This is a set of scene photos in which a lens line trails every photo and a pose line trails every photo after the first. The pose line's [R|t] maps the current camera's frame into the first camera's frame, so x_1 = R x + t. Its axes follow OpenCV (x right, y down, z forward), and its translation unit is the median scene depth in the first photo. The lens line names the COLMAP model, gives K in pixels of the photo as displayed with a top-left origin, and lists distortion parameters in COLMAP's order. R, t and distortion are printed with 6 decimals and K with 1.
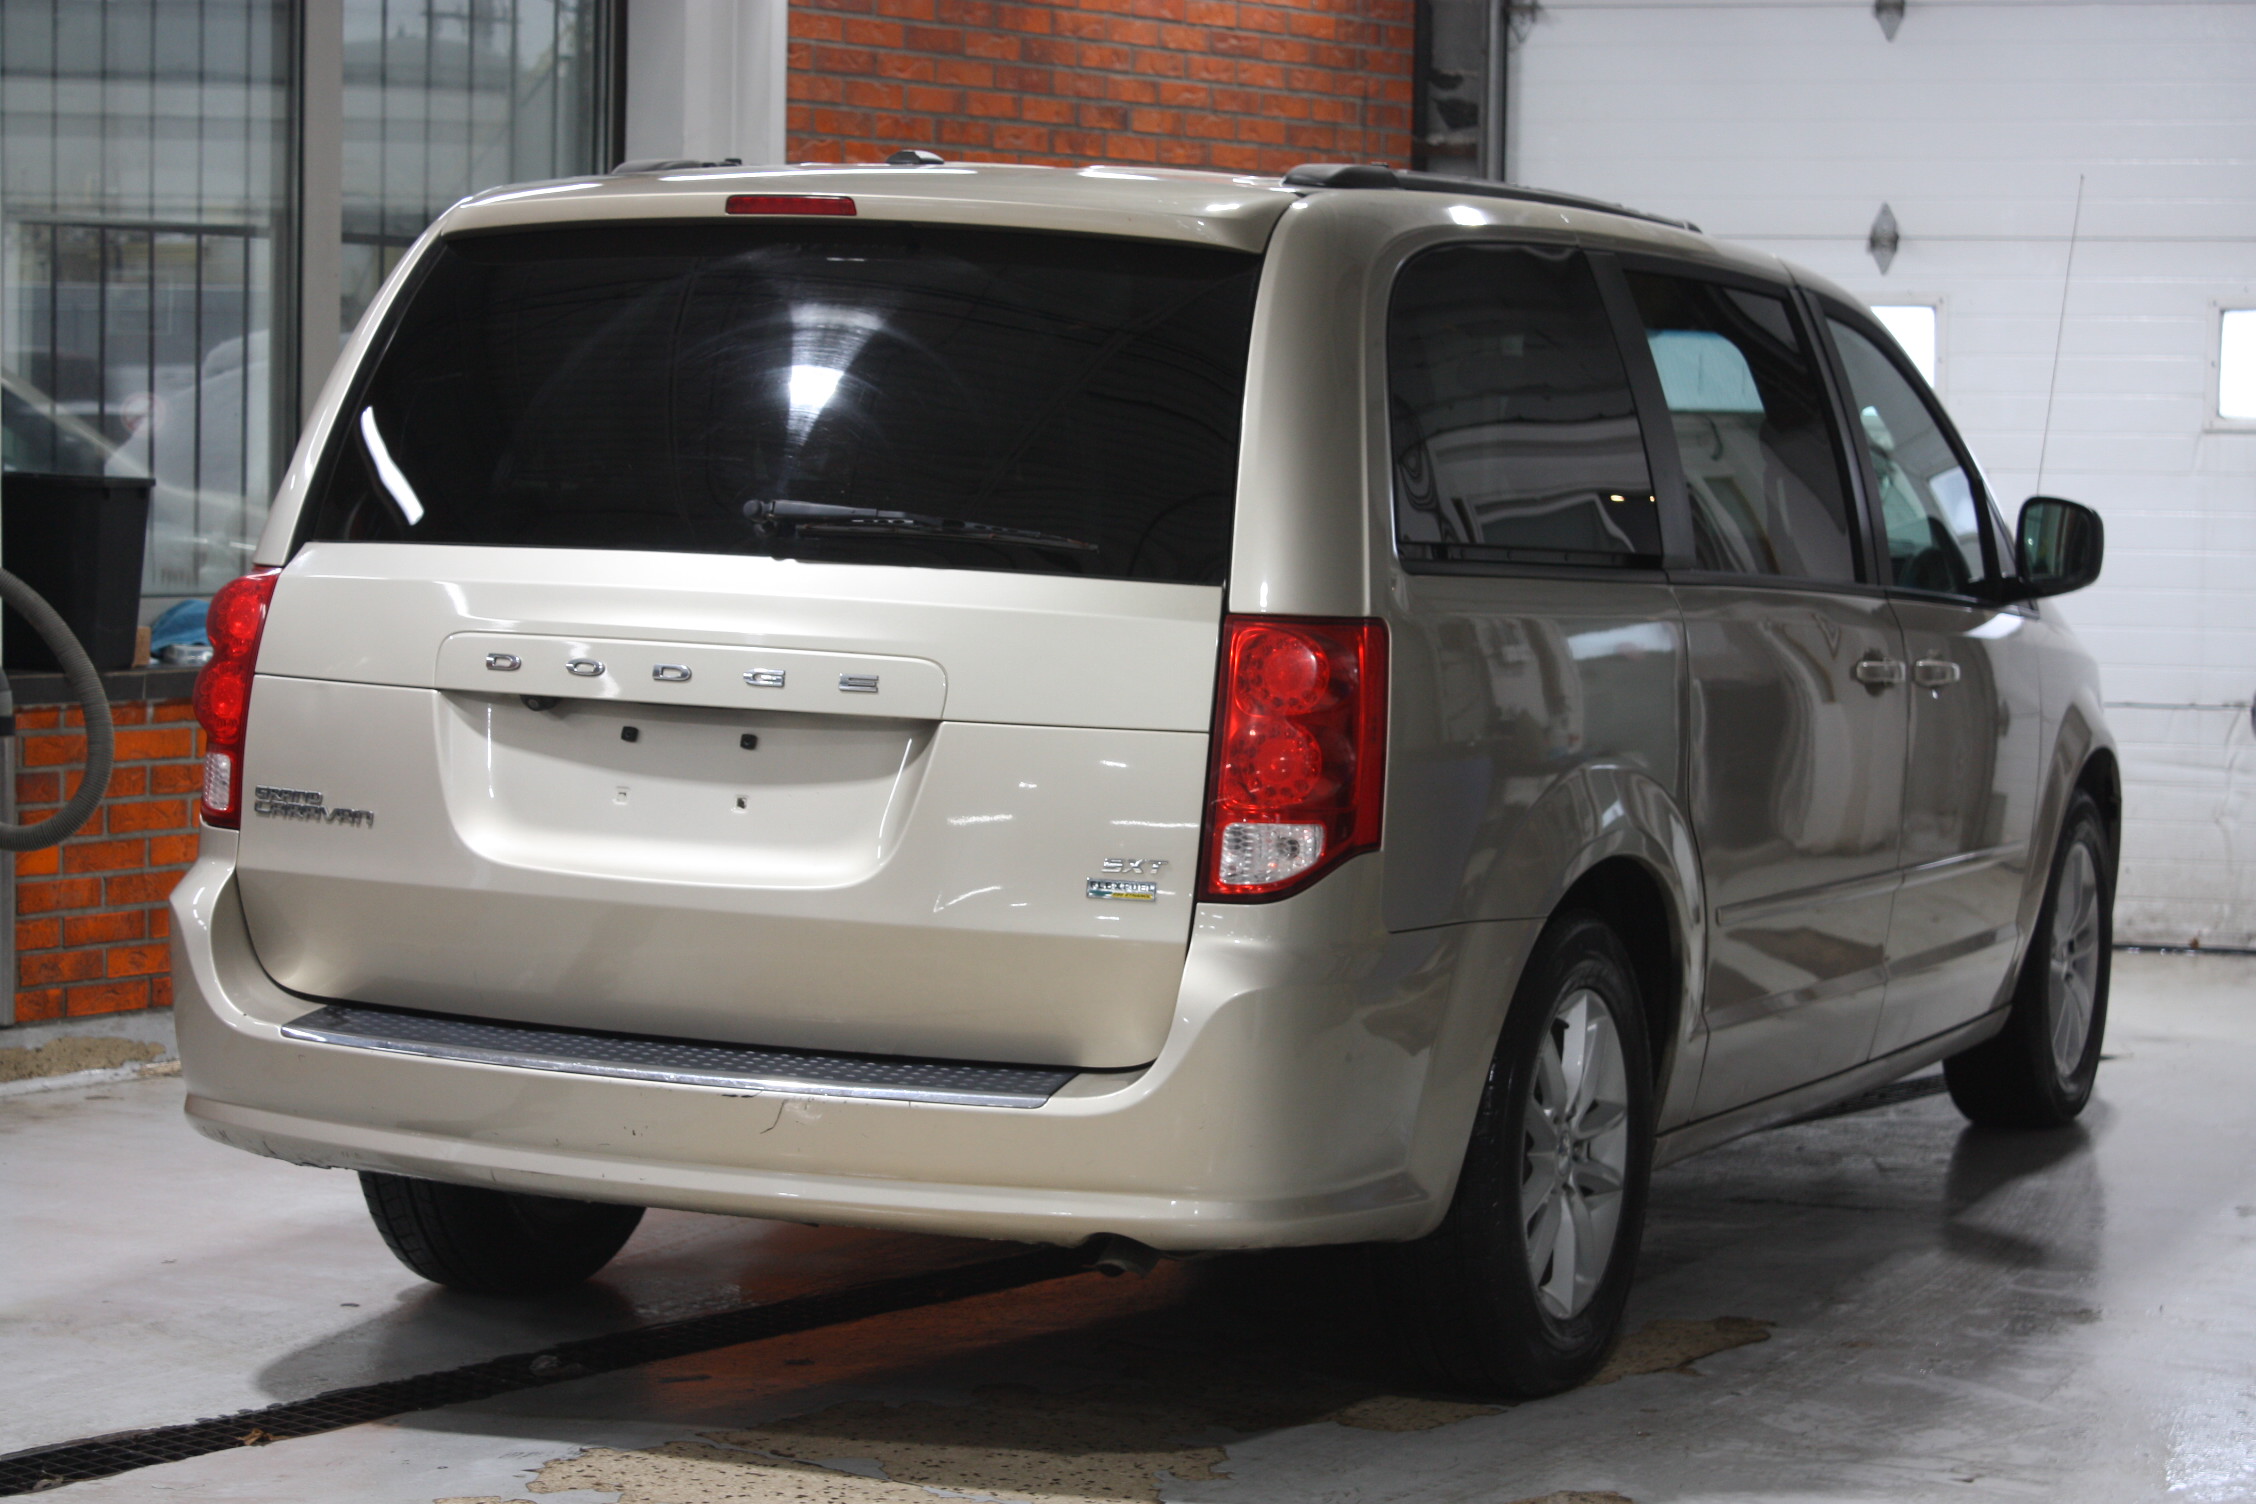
lens RADIAL K [[4902.5, 0, 1128.0], [0, 4902.5, 752.0], [0, 0, 1]] dist [0.024746, 0.015842]
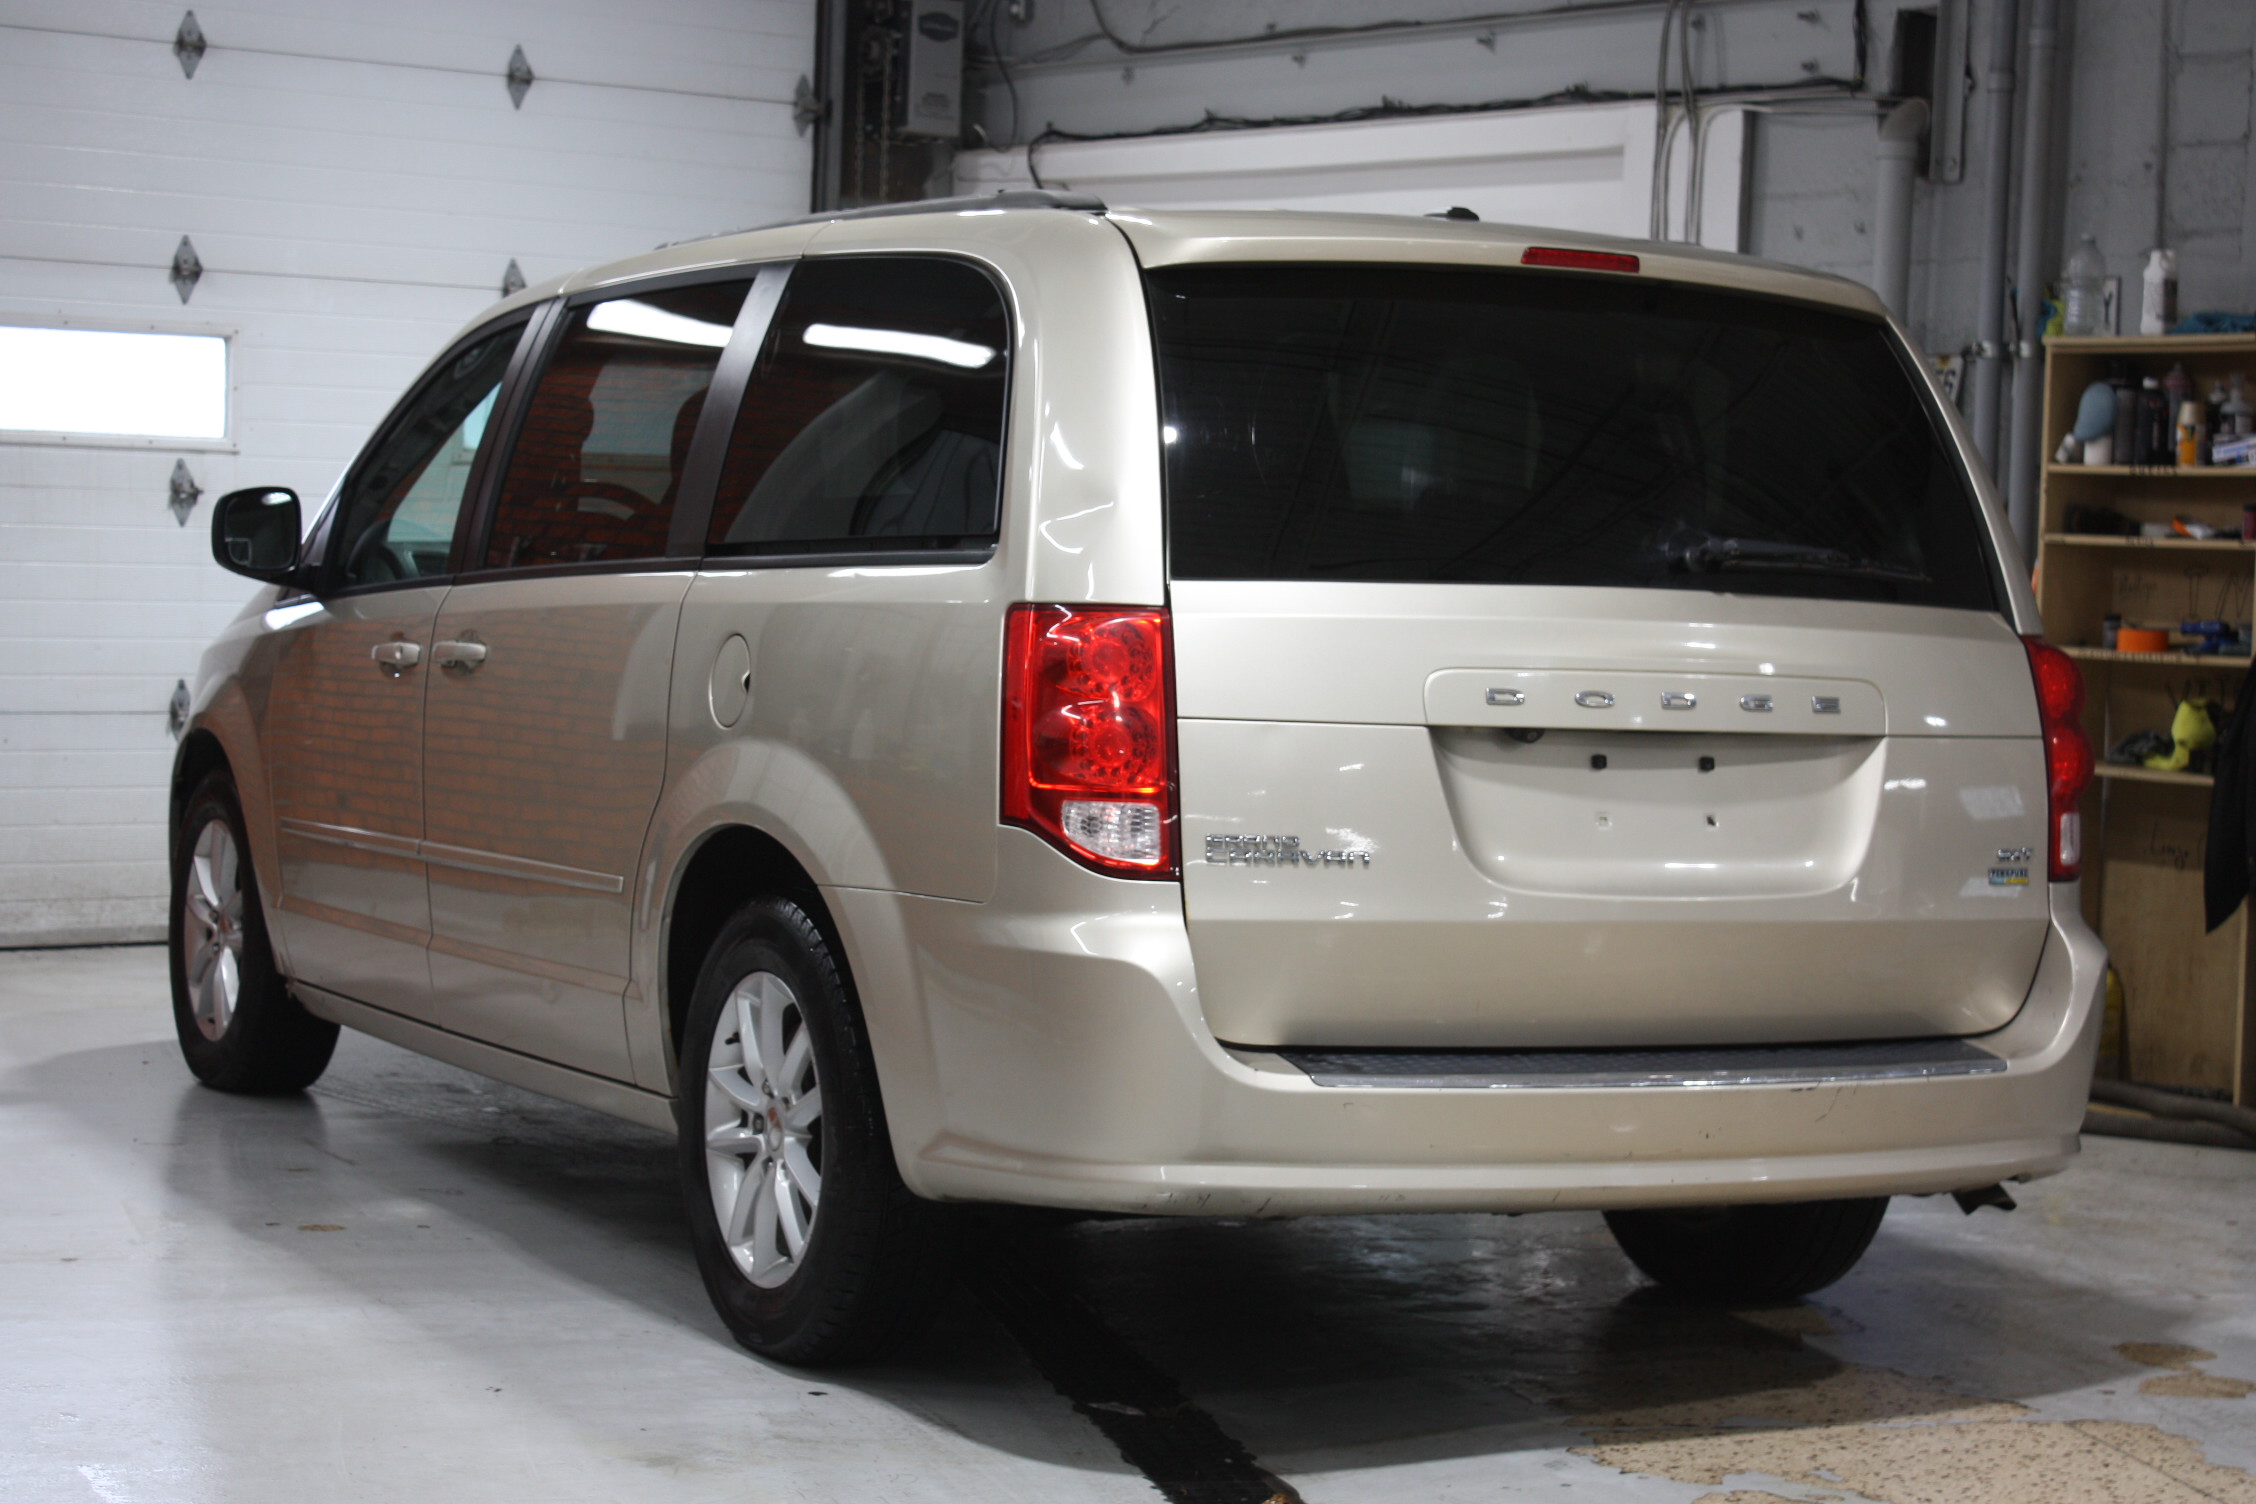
lens RADIAL K [[4570.1, 0, 1128.0], [0, 4570.1, 752.0], [0, 0, 1]] dist [-0.011903, 0.302150]
pose [[0.569336, -0.036967, 0.821273, -0.563284], [0.035114, 0.999170, 0.020632, -0.017226], [-0.821355, 0.017092, 0.570162, 0.309870]]
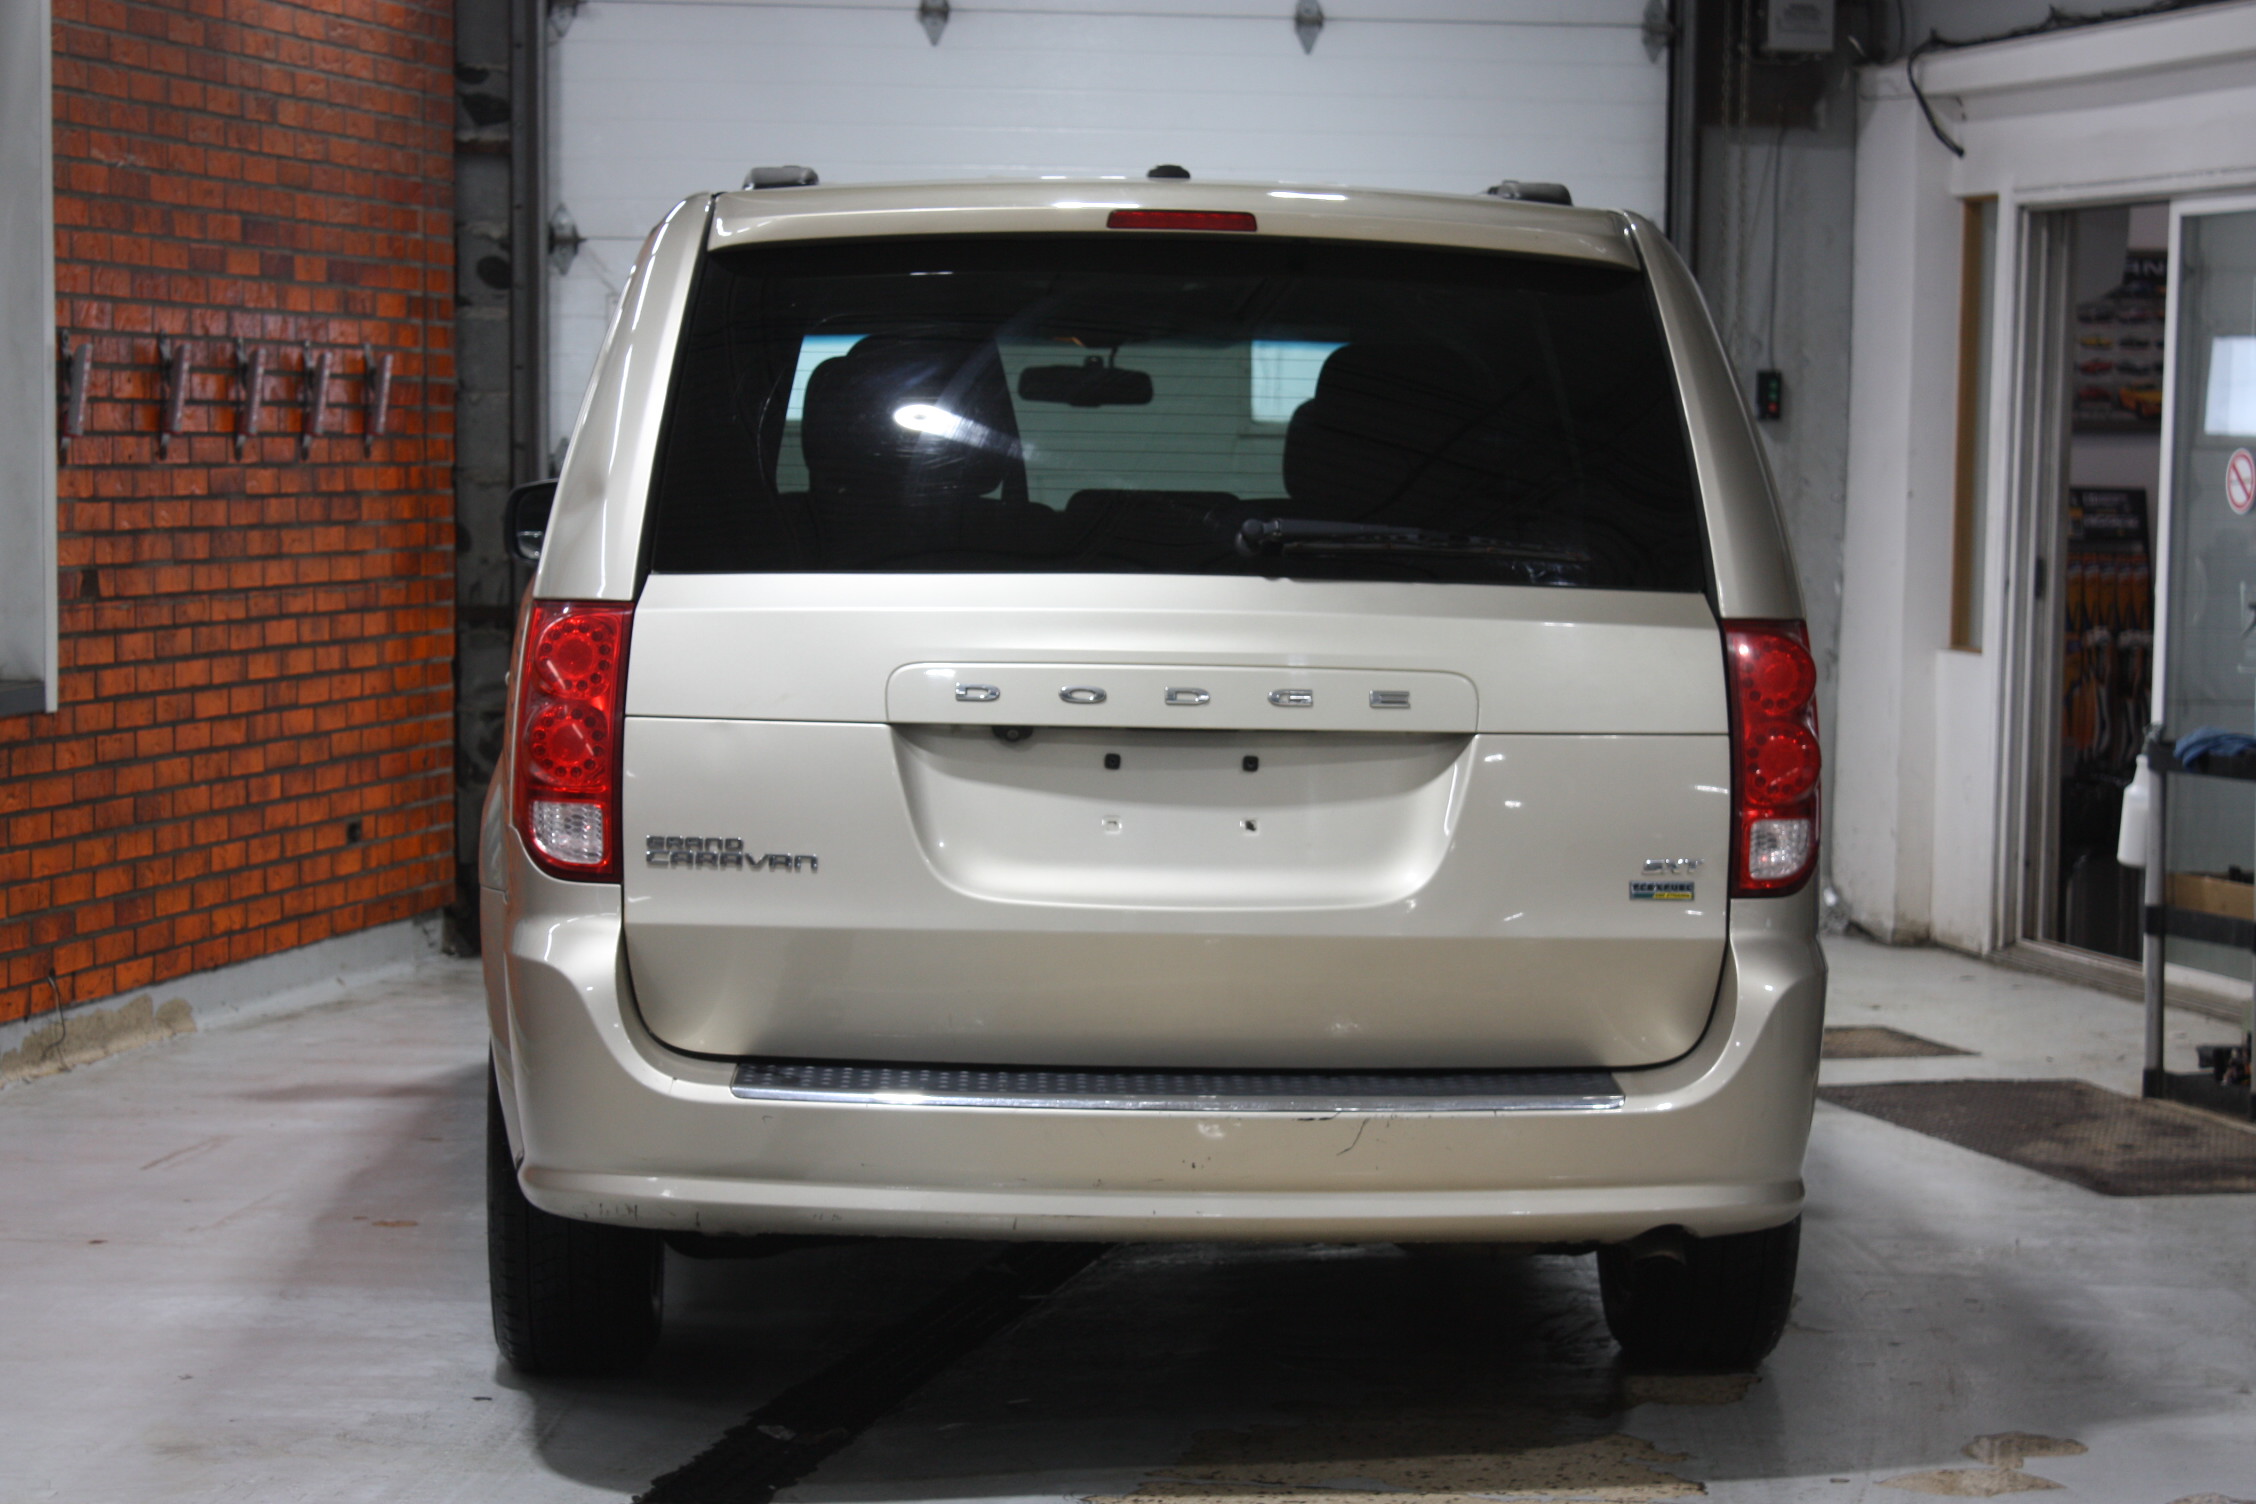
lens RADIAL K [[5343.1, 0, 1128.0], [0, 5343.1, 752.0], [0, 0, 1]] dist [-0.016897, 0.017907]
pose [[0.876363, -0.038566, 0.480105, -0.357820], [0.041384, 0.999132, 0.004717, -0.006105], [-0.479871, 0.015734, 0.877198, 0.038412]]
